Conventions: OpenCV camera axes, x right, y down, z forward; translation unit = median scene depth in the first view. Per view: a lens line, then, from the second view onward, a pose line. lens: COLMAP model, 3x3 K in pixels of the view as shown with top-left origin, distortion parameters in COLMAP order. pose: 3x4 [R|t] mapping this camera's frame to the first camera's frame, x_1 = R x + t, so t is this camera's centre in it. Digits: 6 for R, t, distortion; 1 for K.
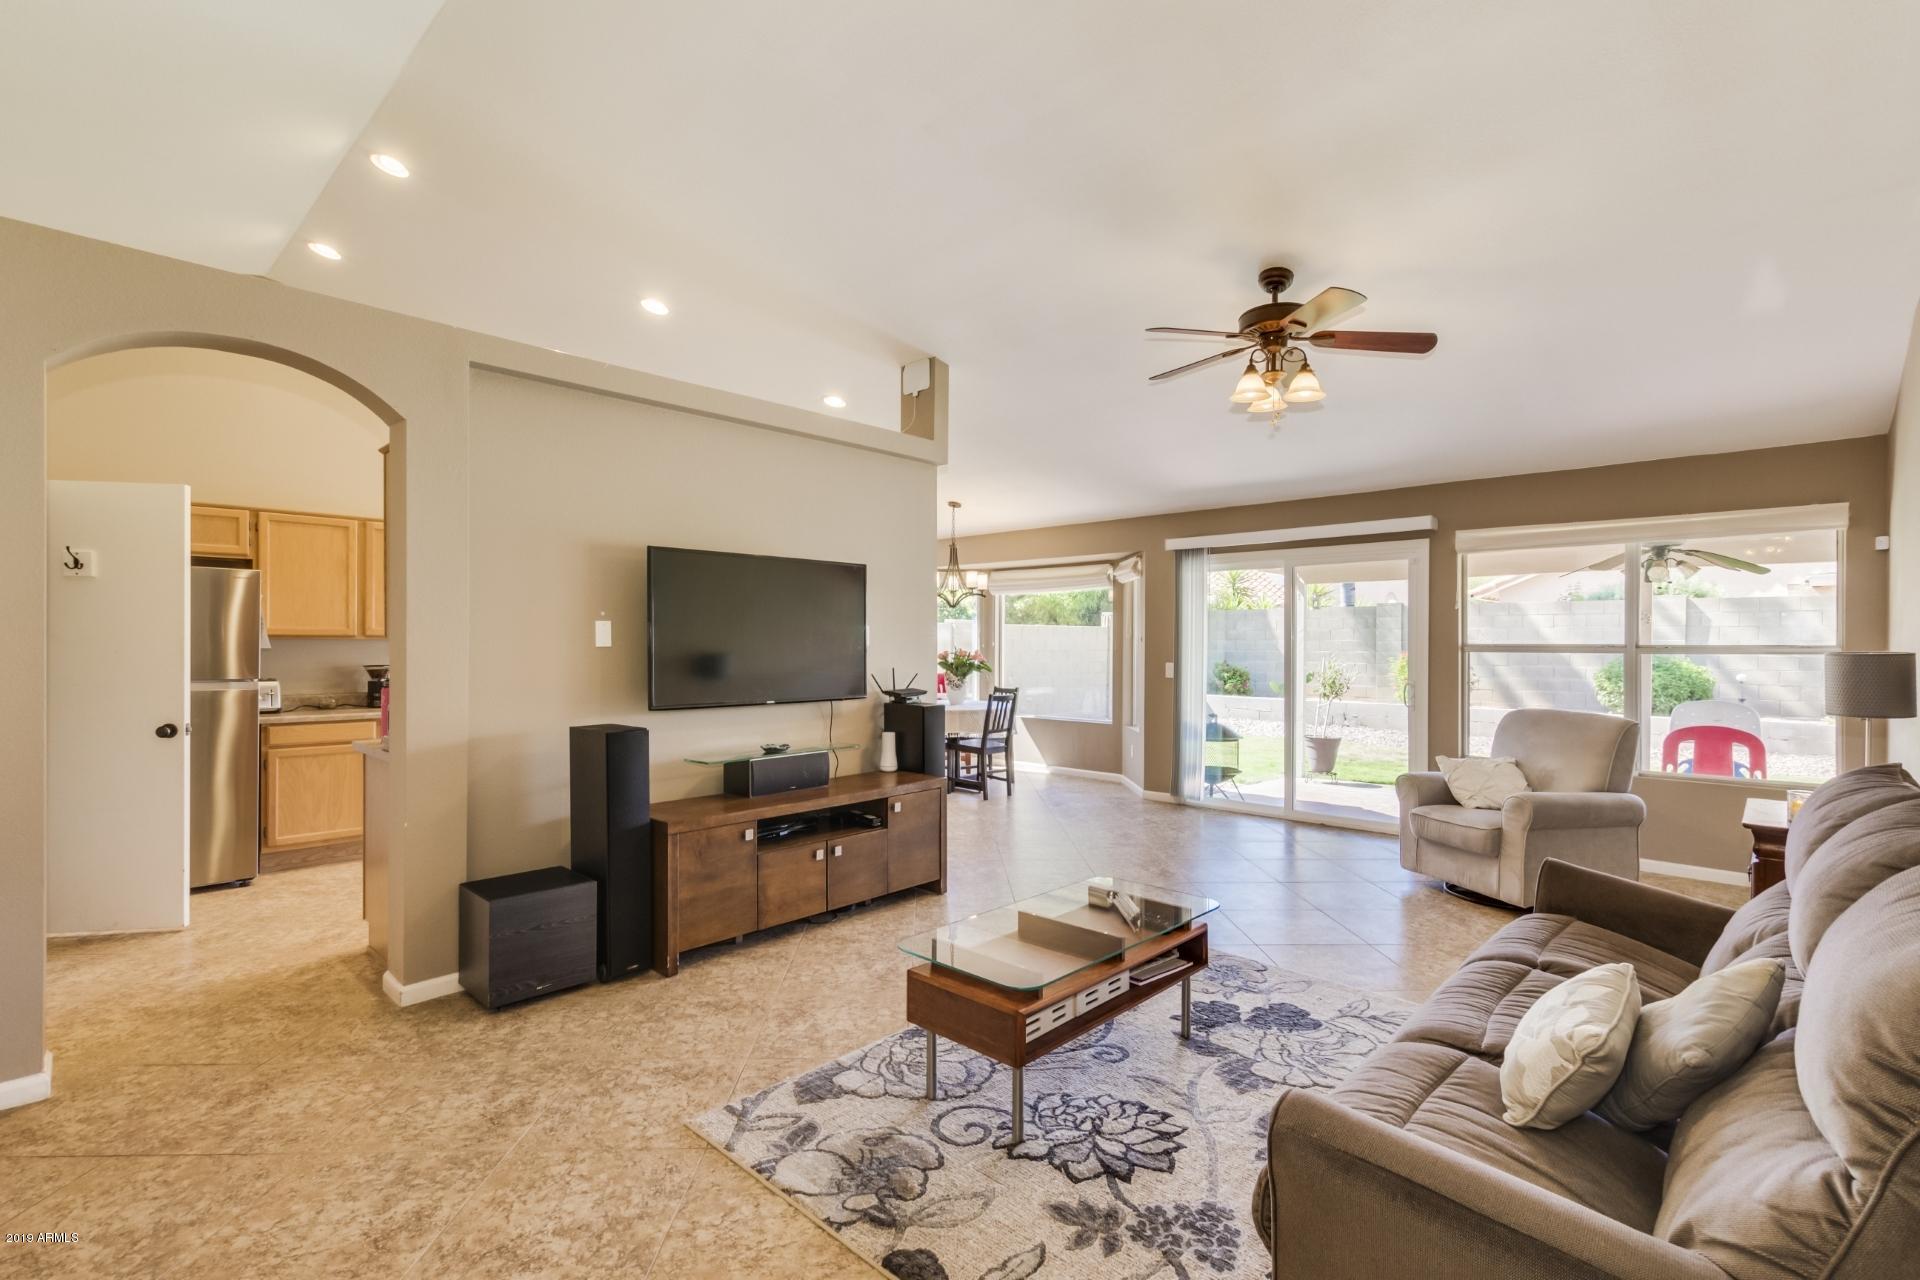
lens RADIAL K [[872.7, 0, 958.5], [0, 872.7, 647.7], [0, 0, 1]] dist [0.001908, -0.000232]
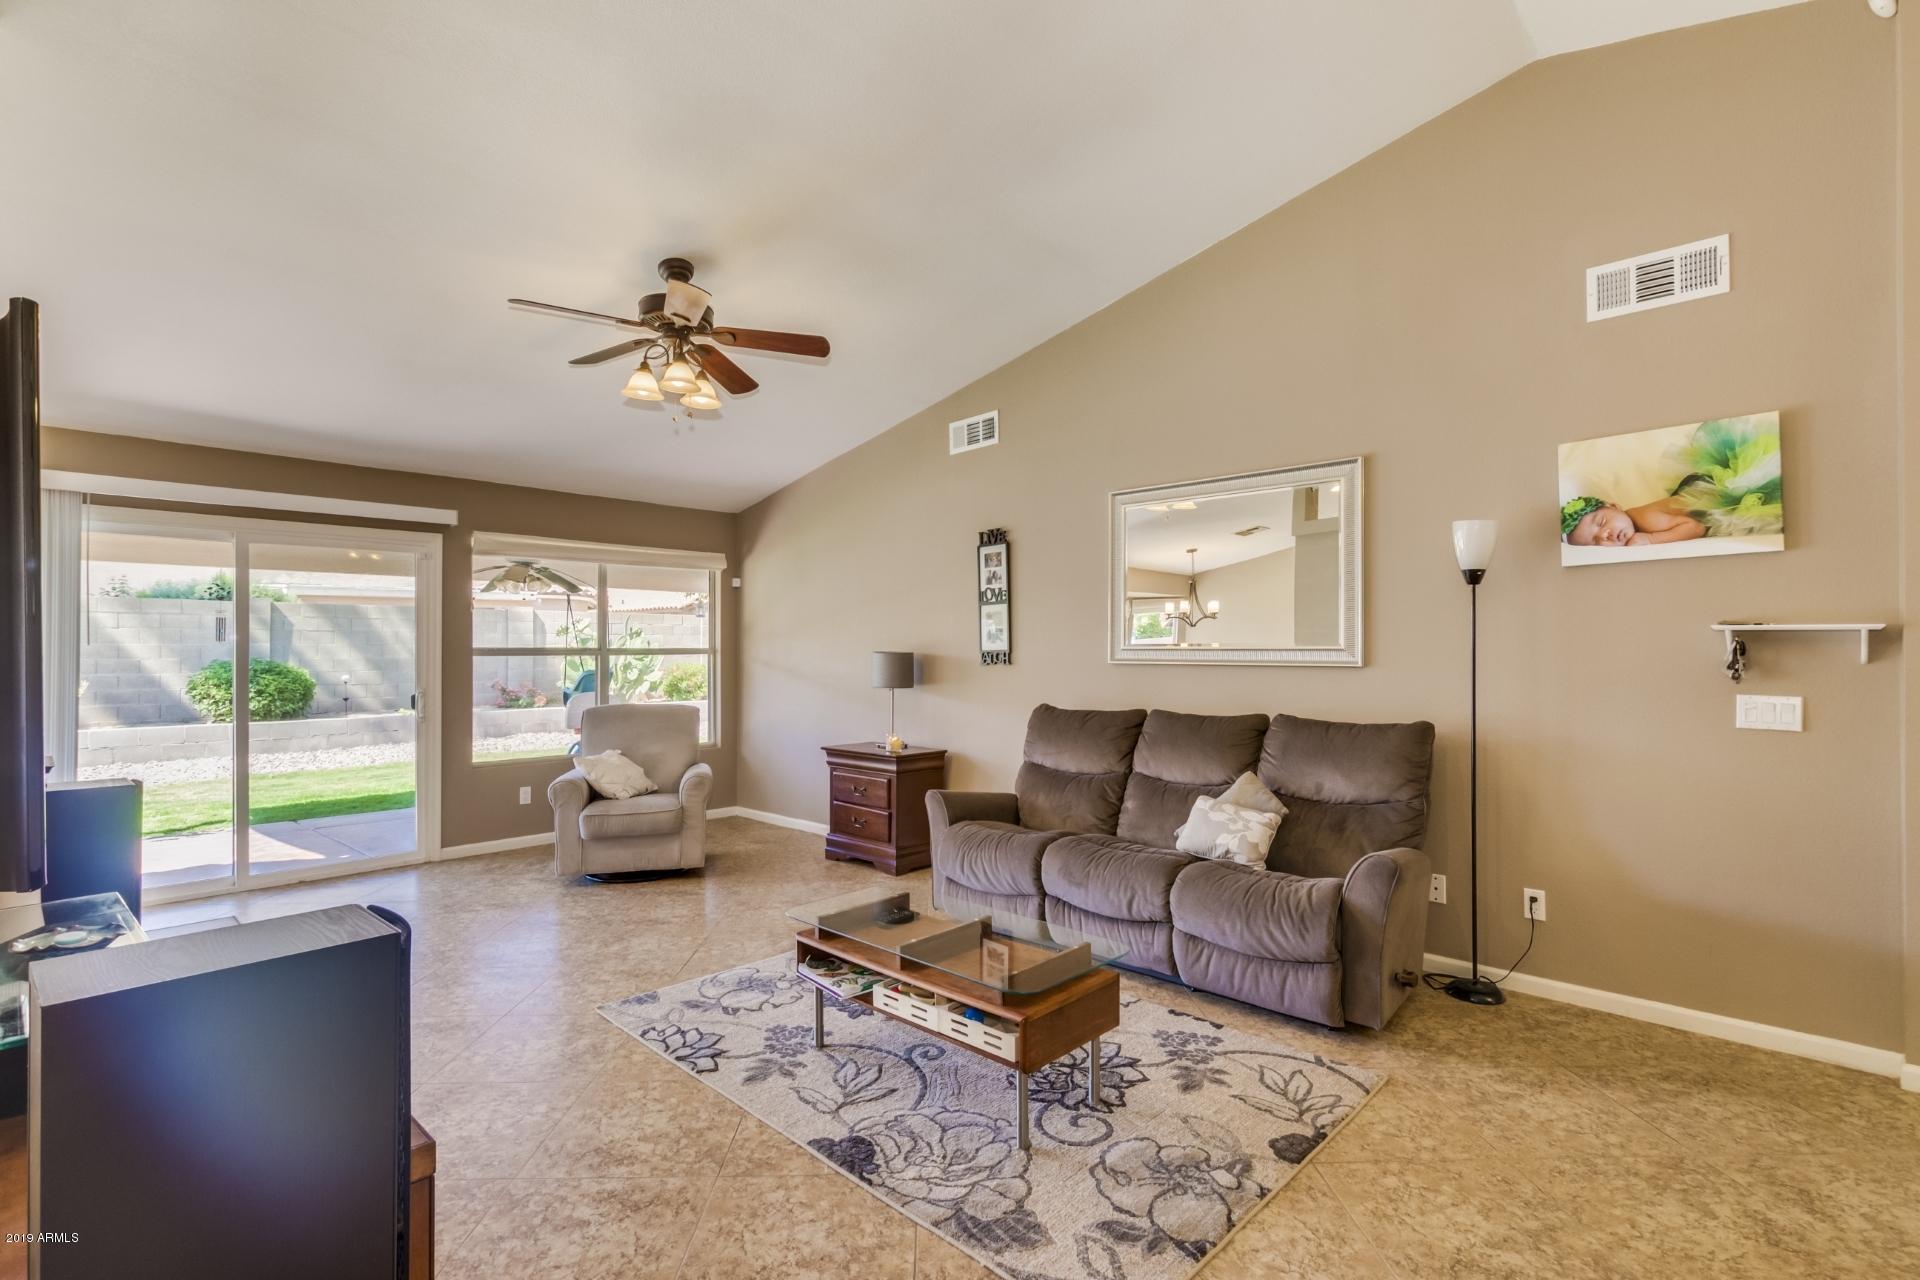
lens RADIAL K [[889.7, 0, 962.2], [0, 889.7, 640.1], [0, 0, 1]] dist [0.002626, 0.000194]
pose [[0.008141, 0.006182, 0.999948, -0.564191], [0.006602, 0.999959, -0.006236, -0.004433], [-0.999945, 0.006653, 0.008100, 0.617413]]
